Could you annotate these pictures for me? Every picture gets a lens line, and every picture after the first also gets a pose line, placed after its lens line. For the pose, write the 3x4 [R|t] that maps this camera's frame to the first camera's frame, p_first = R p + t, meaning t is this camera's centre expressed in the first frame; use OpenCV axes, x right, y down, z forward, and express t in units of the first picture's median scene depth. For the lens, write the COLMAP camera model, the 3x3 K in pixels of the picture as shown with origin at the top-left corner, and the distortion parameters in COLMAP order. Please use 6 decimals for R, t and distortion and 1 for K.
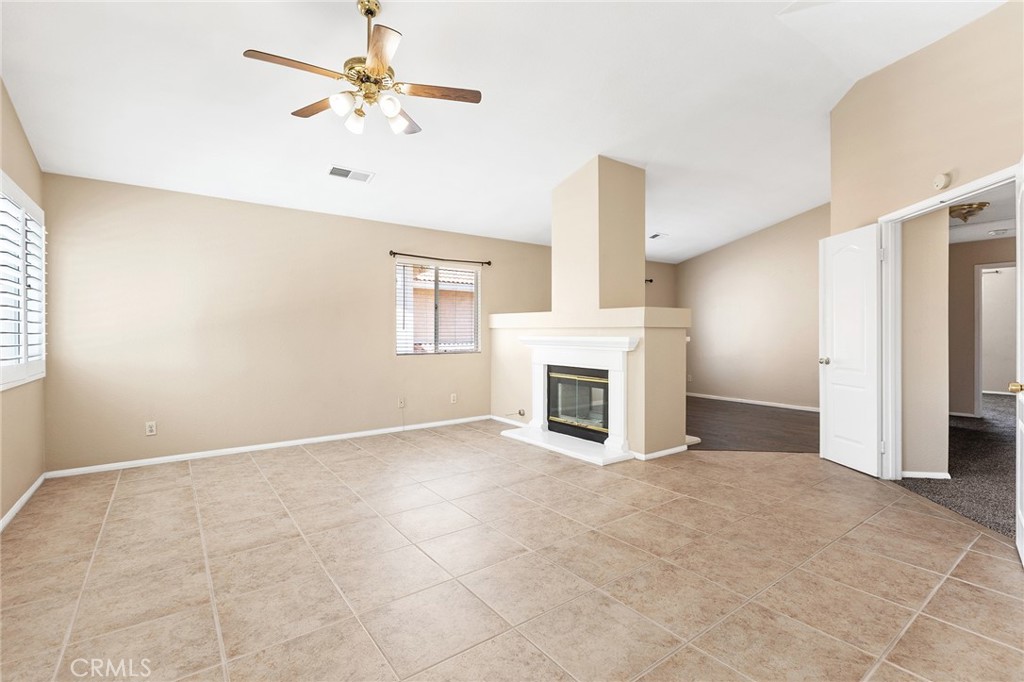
lens RADIAL K [[462.3, 0, 518.9], [0, 462.3, 329.4], [0, 0, 1]] dist [-0.000237, 0.000443]
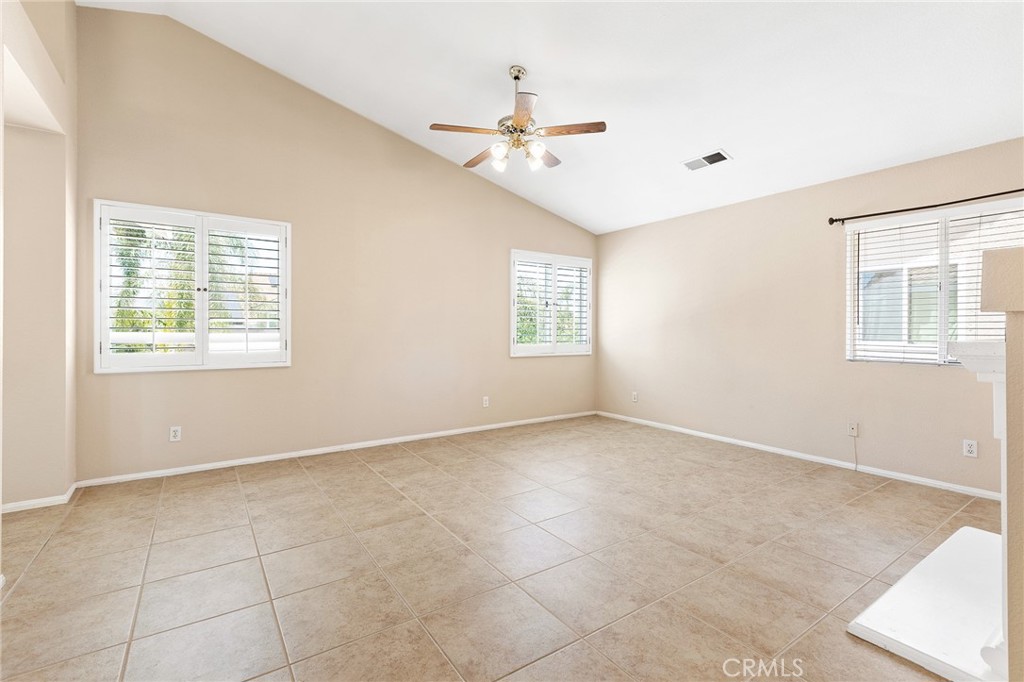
lens RADIAL K [[462.3, 0, 518.9], [0, 462.3, 329.4], [0, 0, 1]] dist [-0.000237, 0.000443]
pose [[-0.030957, 0.003475, -0.999515, 1.031500], [0.003100, 0.999989, 0.003381, 0.006962], [0.999516, -0.002994, -0.030968, 1.148035]]
